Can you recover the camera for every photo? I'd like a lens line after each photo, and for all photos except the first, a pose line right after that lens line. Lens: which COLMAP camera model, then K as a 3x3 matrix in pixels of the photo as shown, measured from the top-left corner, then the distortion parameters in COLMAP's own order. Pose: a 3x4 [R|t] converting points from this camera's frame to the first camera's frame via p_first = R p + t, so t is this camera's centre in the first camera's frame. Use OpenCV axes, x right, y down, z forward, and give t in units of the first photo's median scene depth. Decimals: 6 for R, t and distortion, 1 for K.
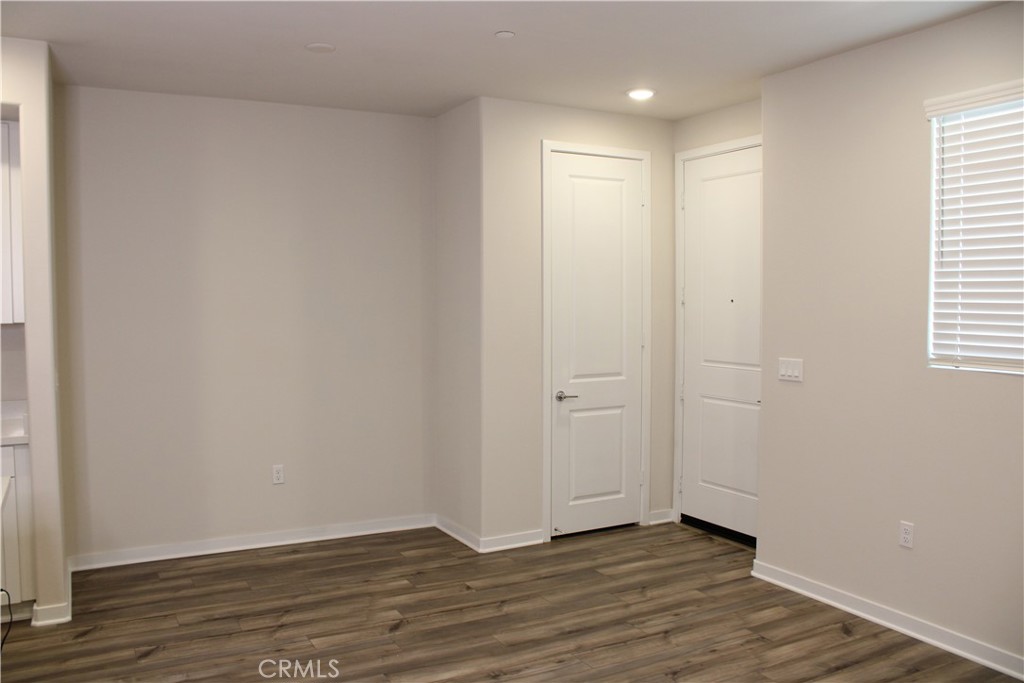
lens RADIAL K [[831.6, 0, 512.0], [0, 831.6, 341.5], [0, 0, 1]] dist [-0.163793, 0.146473]
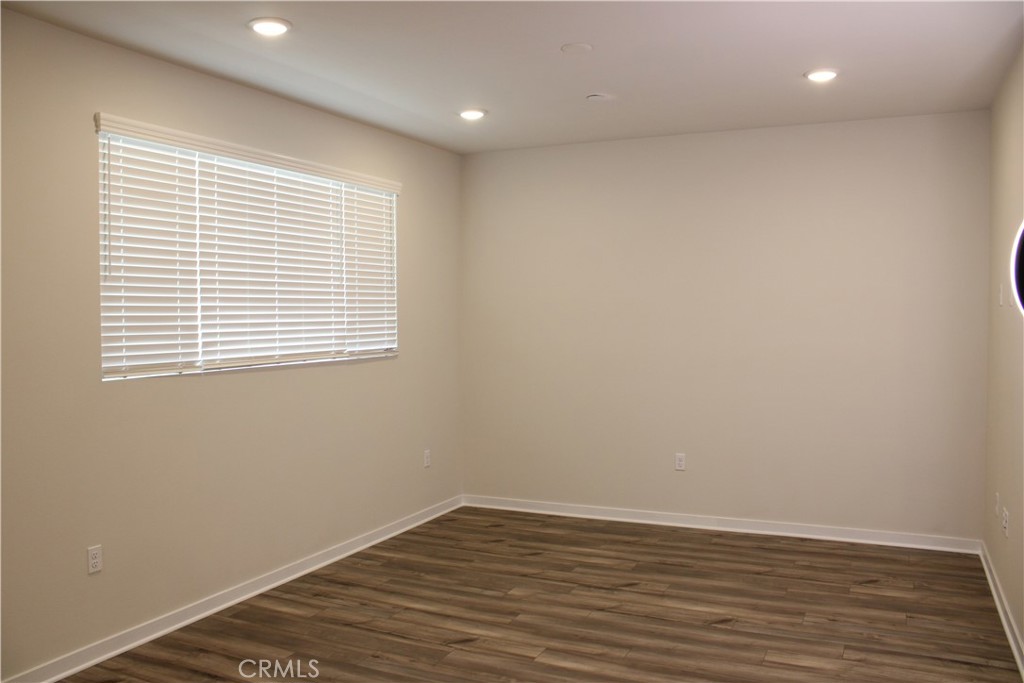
lens RADIAL K [[831.6, 0, 512.0], [0, 831.6, 341.5], [0, 0, 1]] dist [-0.163793, 0.146473]
pose [[-0.598787, -0.027257, 0.800444, -0.455258], [0.043863, 0.996805, 0.066757, -0.048257], [-0.799706, 0.075083, -0.595678, 0.931904]]
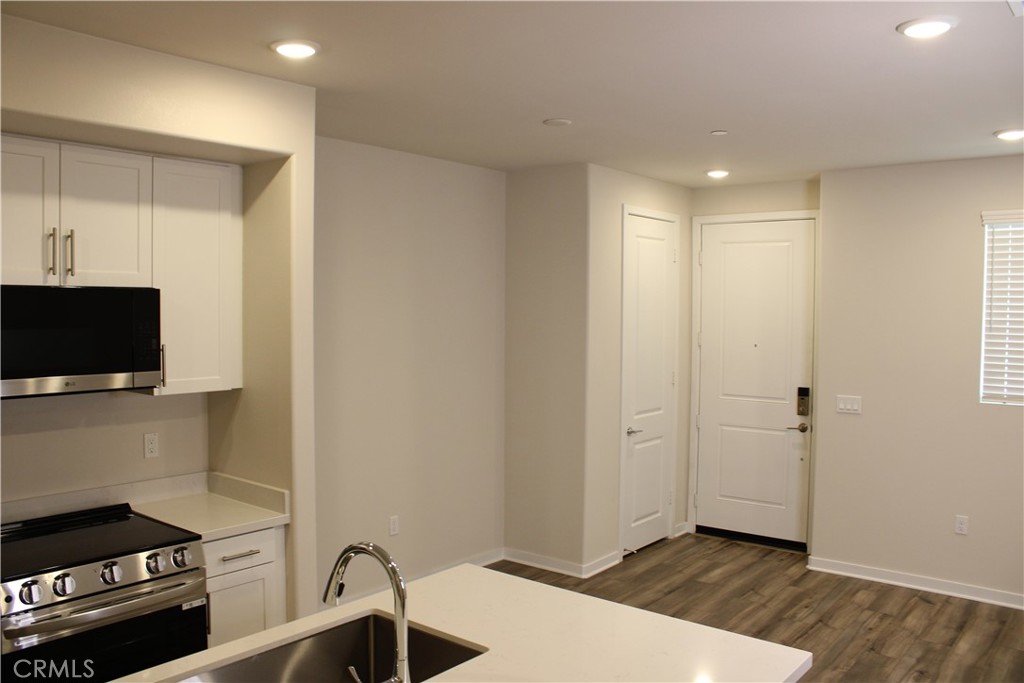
lens RADIAL K [[831.6, 0, 512.0], [0, 831.6, 341.5], [0, 0, 1]] dist [-0.163793, 0.146473]
pose [[0.923121, -0.007492, 0.384435, -0.598795], [0.010765, 0.999922, -0.006362, -0.058485], [-0.384358, 0.010012, 0.923130, 0.027139]]
